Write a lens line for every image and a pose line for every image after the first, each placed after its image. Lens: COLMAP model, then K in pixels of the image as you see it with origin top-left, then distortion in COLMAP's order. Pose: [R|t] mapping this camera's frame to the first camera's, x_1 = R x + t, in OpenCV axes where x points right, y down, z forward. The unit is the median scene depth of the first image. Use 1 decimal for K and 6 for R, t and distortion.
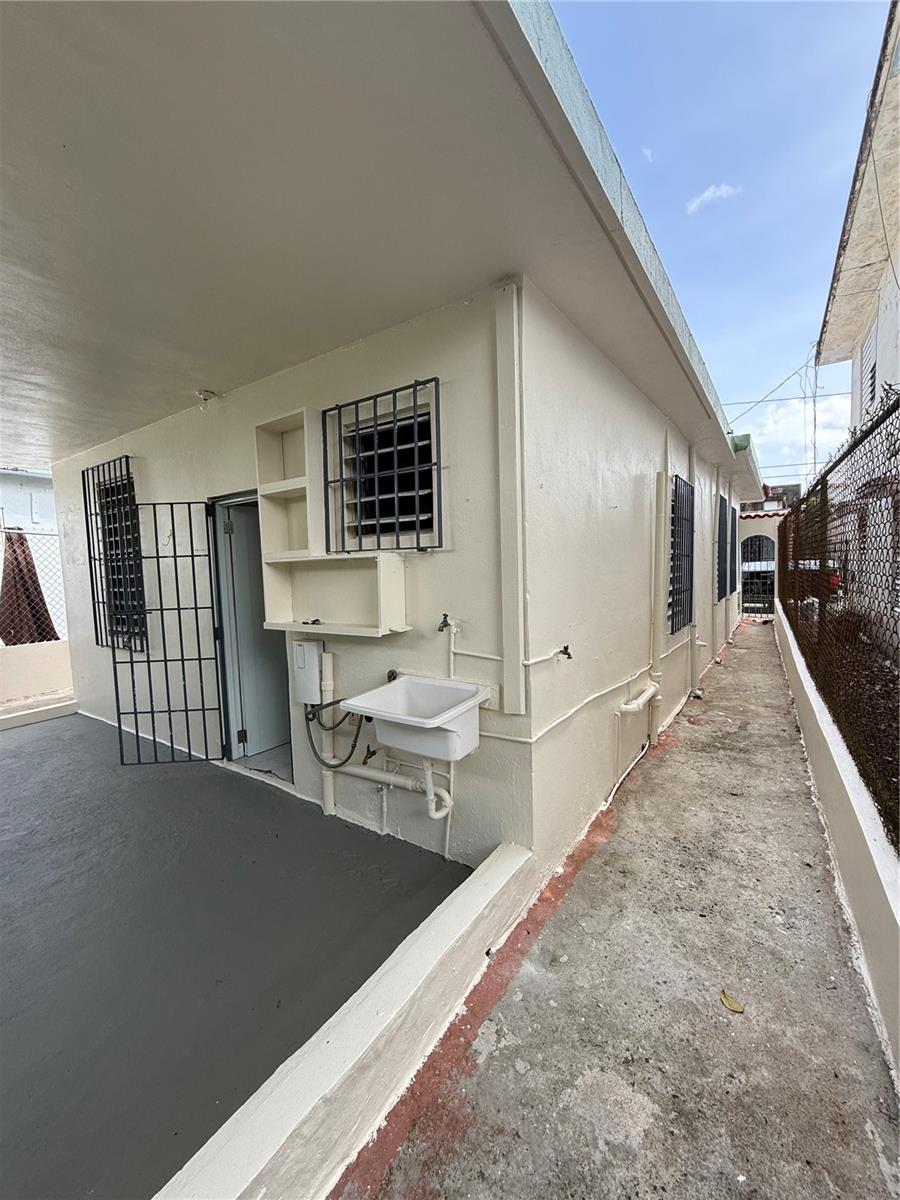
lens RADIAL K [[493.9, 0, 450.0], [0, 493.9, 600.0], [0, 0, 1]] dist [0.000669, -0.000059]
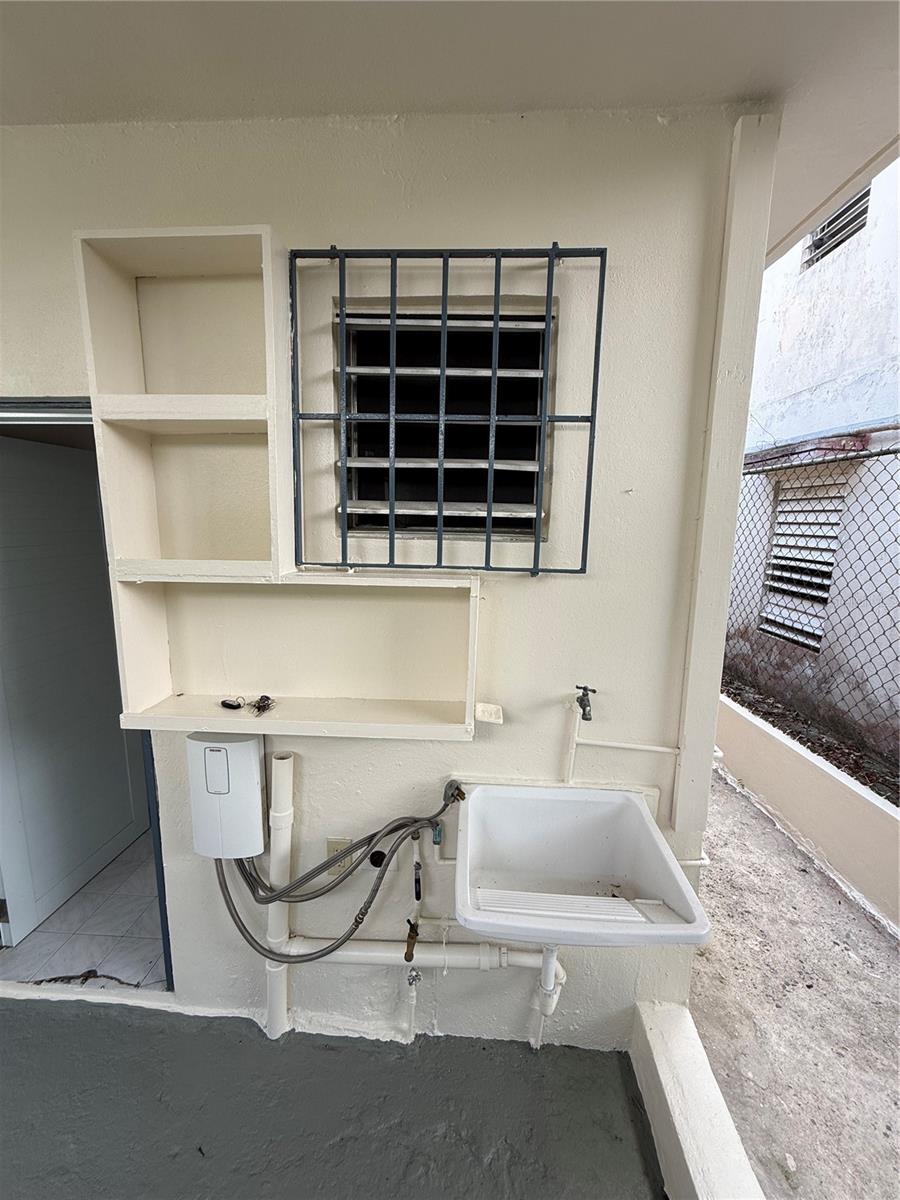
lens RADIAL K [[467.2, 0, 450.0], [0, 467.2, 600.0], [0, 0, 1]] dist [0.000593, 0.000067]
pose [[0.848226, -0.038002, 0.528270, -0.375087], [-0.007229, 0.996499, 0.083292, -0.103063], [-0.529586, -0.074469, 0.844981, 0.544856]]
